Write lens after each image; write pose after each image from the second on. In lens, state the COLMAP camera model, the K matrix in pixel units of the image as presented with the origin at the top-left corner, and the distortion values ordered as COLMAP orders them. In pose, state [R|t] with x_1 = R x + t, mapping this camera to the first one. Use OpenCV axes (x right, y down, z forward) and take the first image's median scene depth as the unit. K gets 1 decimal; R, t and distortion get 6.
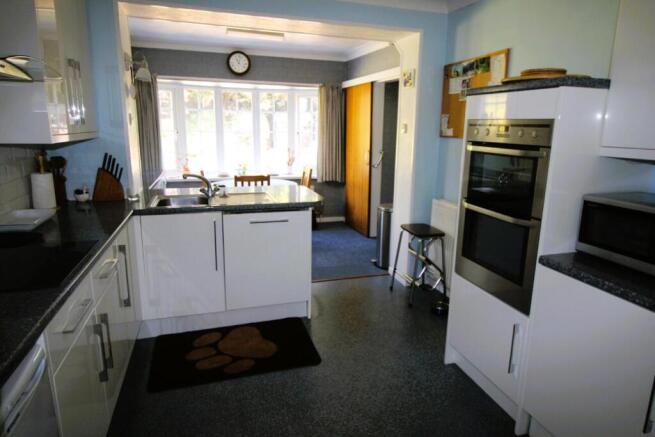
lens RADIAL K [[421.2, 0, 329.4], [0, 421.2, 214.8], [0, 0, 1]] dist [0.022834, 0.000948]
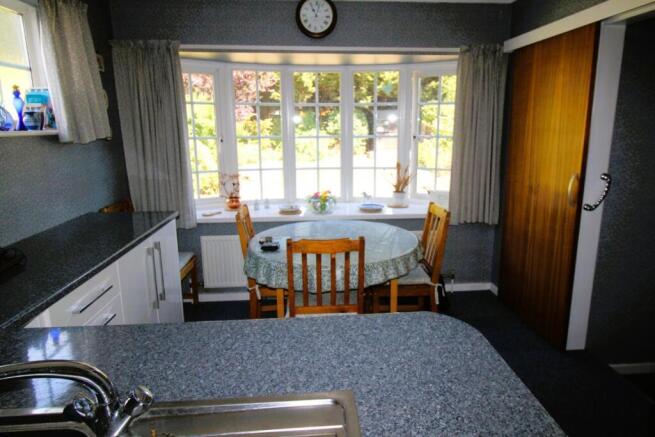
lens RADIAL K [[421.2, 0, 332.0], [0, 421.2, 220.2], [0, 0, 1]] dist [0.022834, 0.000948]
pose [[0.974384, 0.025632, -0.223426, -0.058361], [-0.022273, 0.999598, 0.017539, -0.092874], [0.223786, -0.012114, 0.974563, 0.428805]]
